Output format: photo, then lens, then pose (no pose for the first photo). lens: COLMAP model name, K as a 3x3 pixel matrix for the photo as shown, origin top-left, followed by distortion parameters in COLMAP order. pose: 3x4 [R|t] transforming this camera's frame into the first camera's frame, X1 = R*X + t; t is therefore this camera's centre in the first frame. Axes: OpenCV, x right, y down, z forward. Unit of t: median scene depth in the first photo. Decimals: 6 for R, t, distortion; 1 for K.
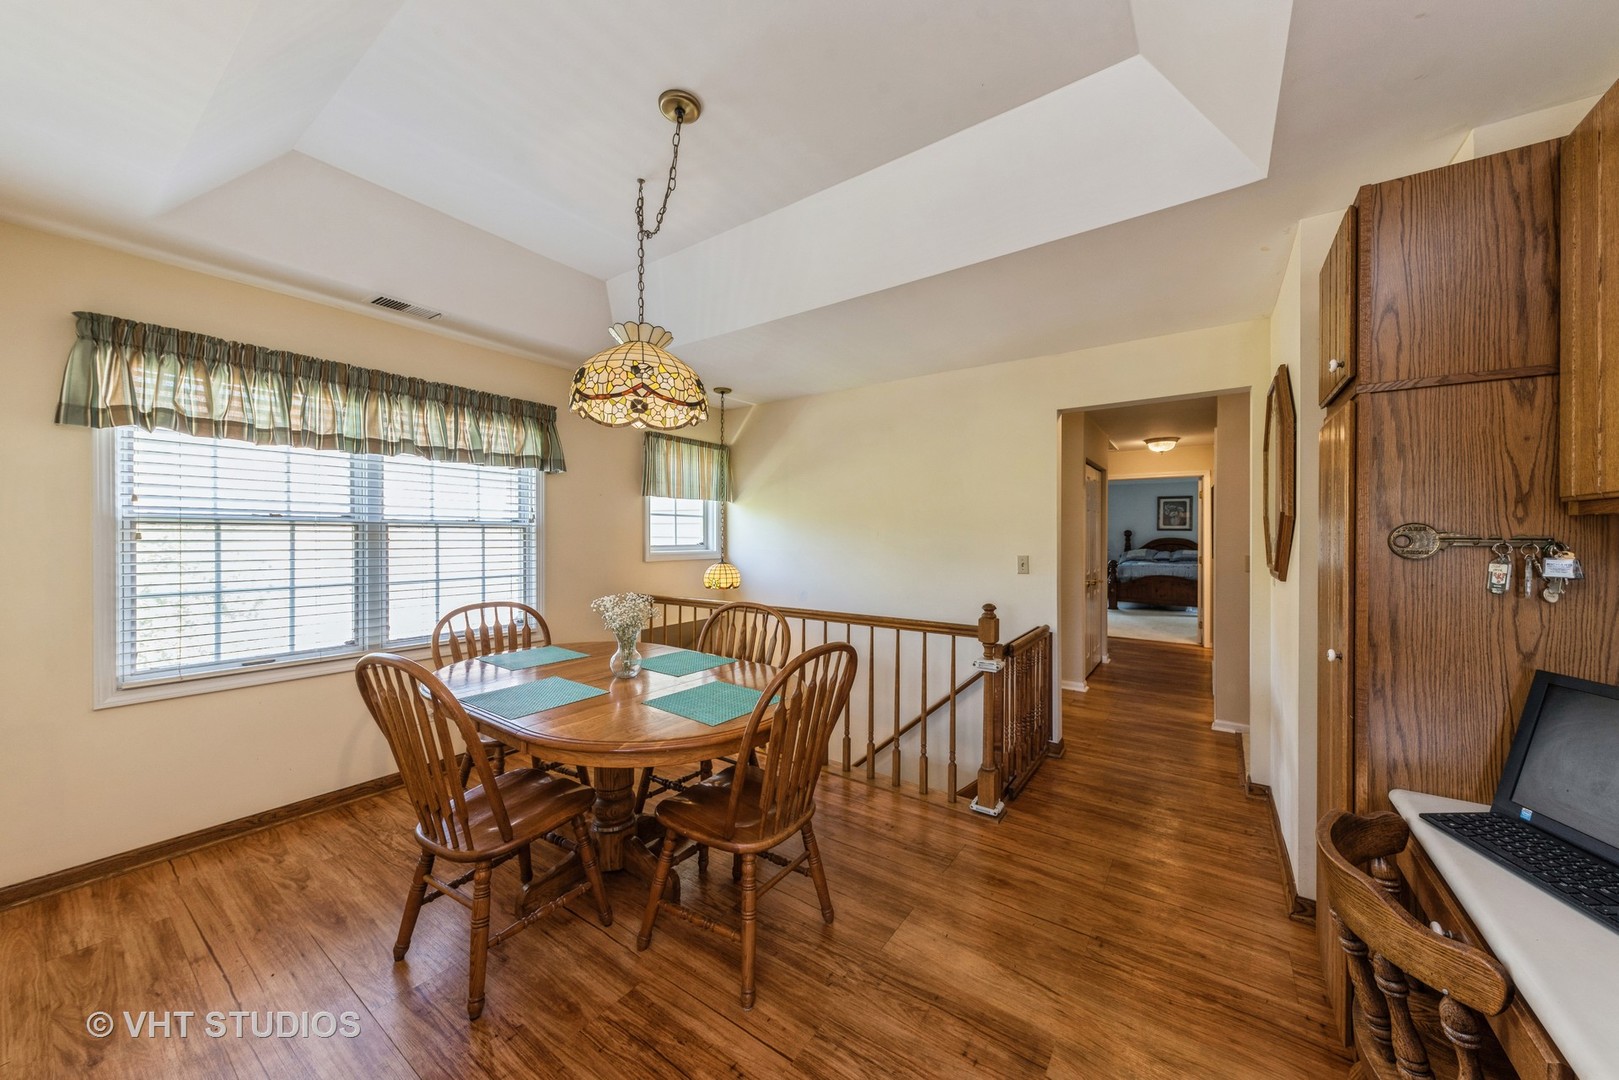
lens RADIAL K [[560.7, 0, 803.6], [0, 560.7, 532.6], [0, 0, 1]] dist [-0.001390, -0.000059]
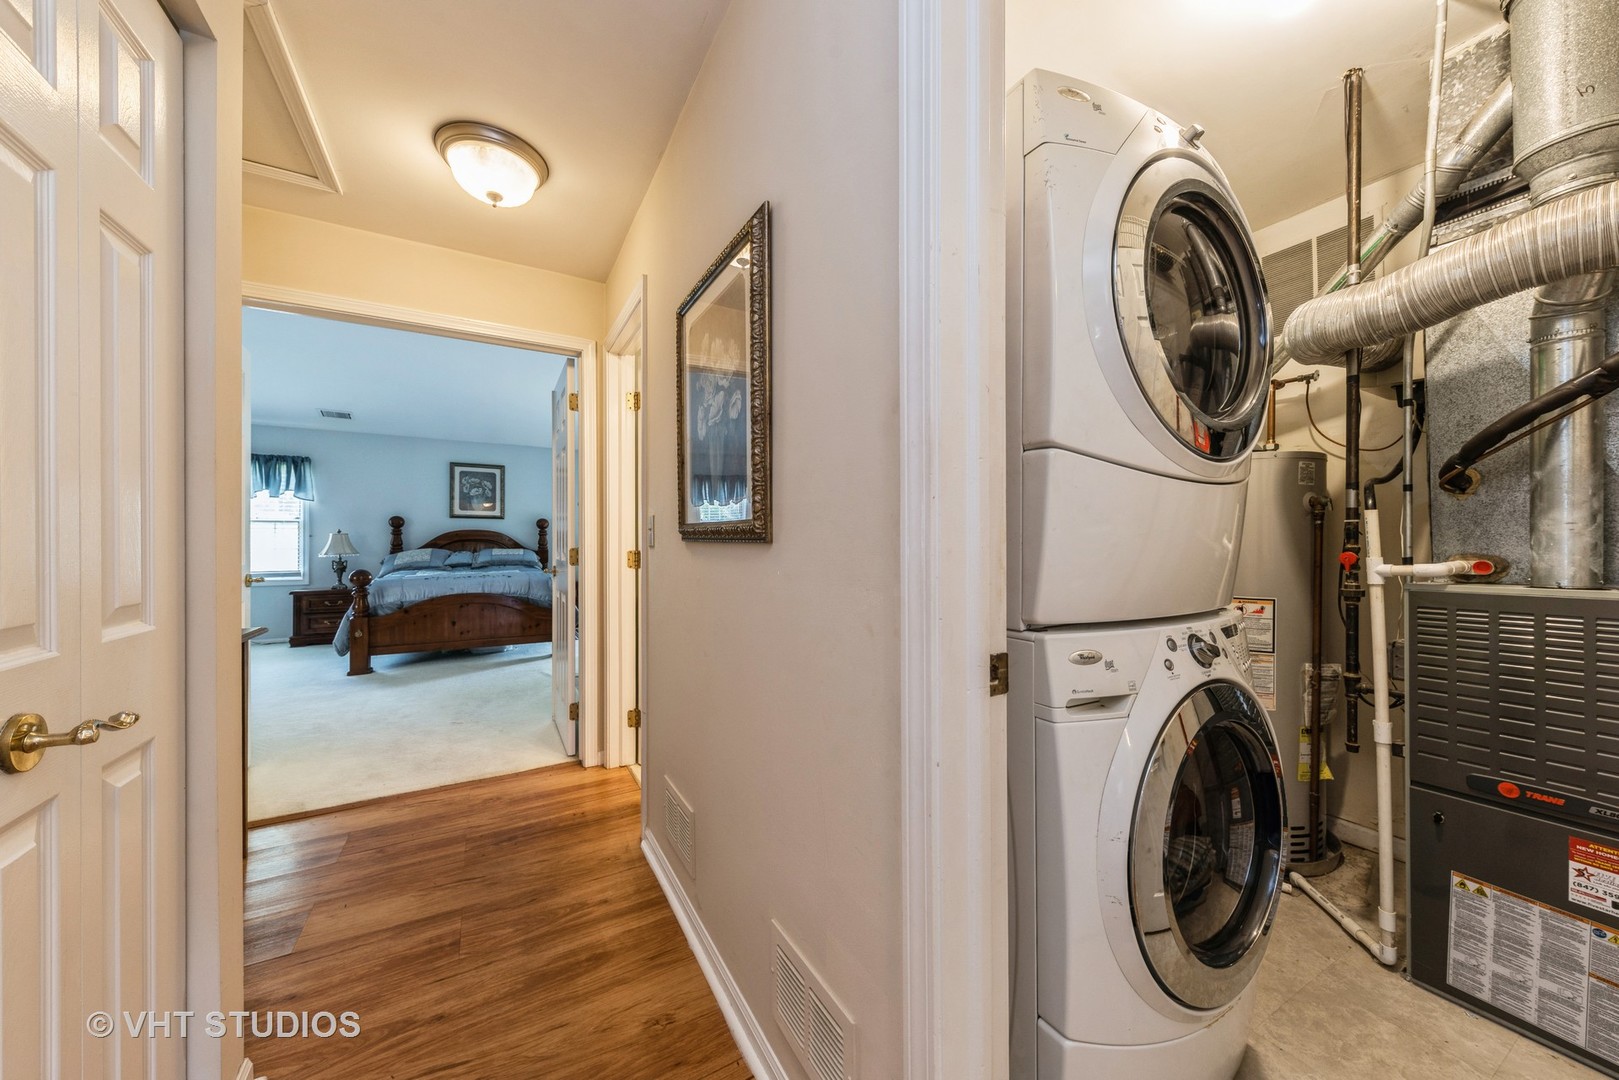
lens RADIAL K [[570.0, 0, 818.6], [0, 570.0, 542.0], [0, 0, 1]] dist [0.017217, -0.000084]
pose [[0.407559, -0.003471, 0.913172, 0.240561], [0.005967, 0.999982, 0.001138, 0.025118], [-0.913159, 0.004985, 0.407572, 0.406227]]
